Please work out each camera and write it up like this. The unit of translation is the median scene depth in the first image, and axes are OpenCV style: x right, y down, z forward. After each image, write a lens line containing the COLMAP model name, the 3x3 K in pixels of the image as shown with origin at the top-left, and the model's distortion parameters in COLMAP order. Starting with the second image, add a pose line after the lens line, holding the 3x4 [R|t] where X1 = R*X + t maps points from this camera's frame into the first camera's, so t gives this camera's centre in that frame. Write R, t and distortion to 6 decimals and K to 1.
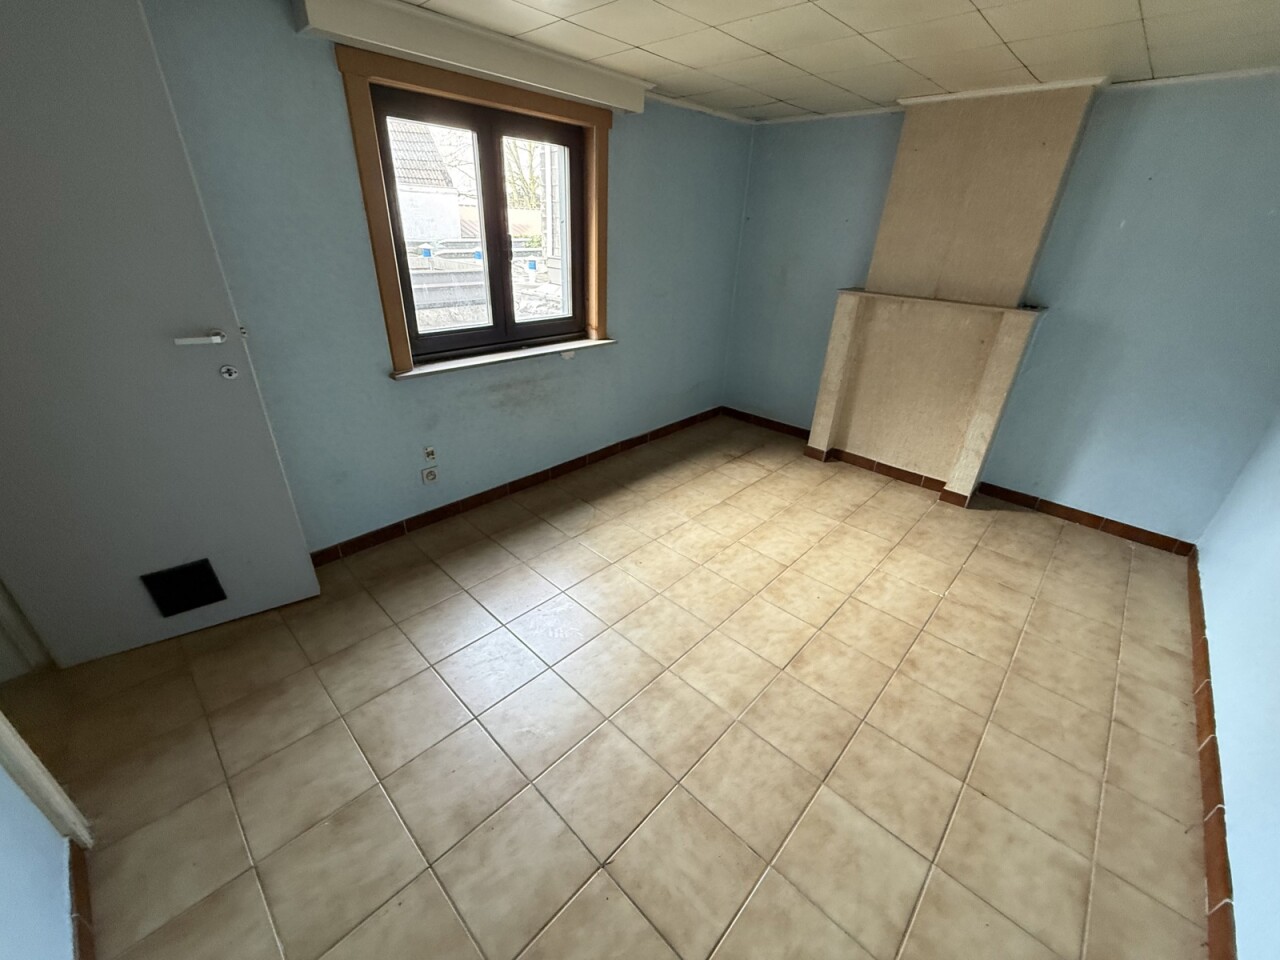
lens RADIAL K [[511.0, 0, 640.7], [0, 511.0, 481.2], [0, 0, 1]] dist [0.002419, -0.000477]
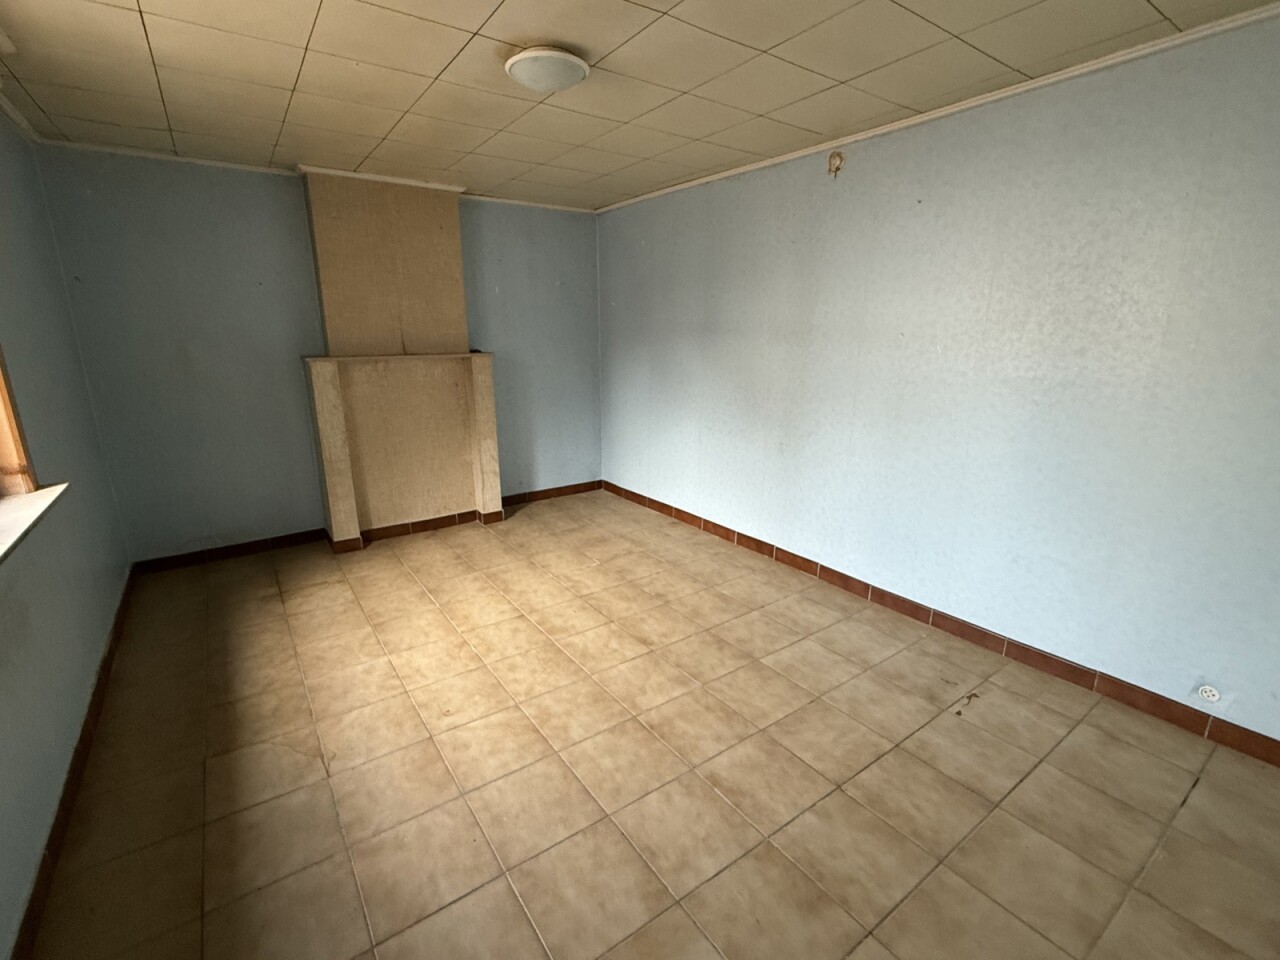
lens RADIAL K [[581.3, 0, 640.9], [0, 581.3, 481.2], [0, 0, 1]] dist [-0.002127, 0.001329]
pose [[0.184321, -0.287404, 0.939907, -0.580676], [0.448619, 0.875466, 0.179723, -0.138868], [-0.874509, 0.388533, 0.290302, 0.363803]]
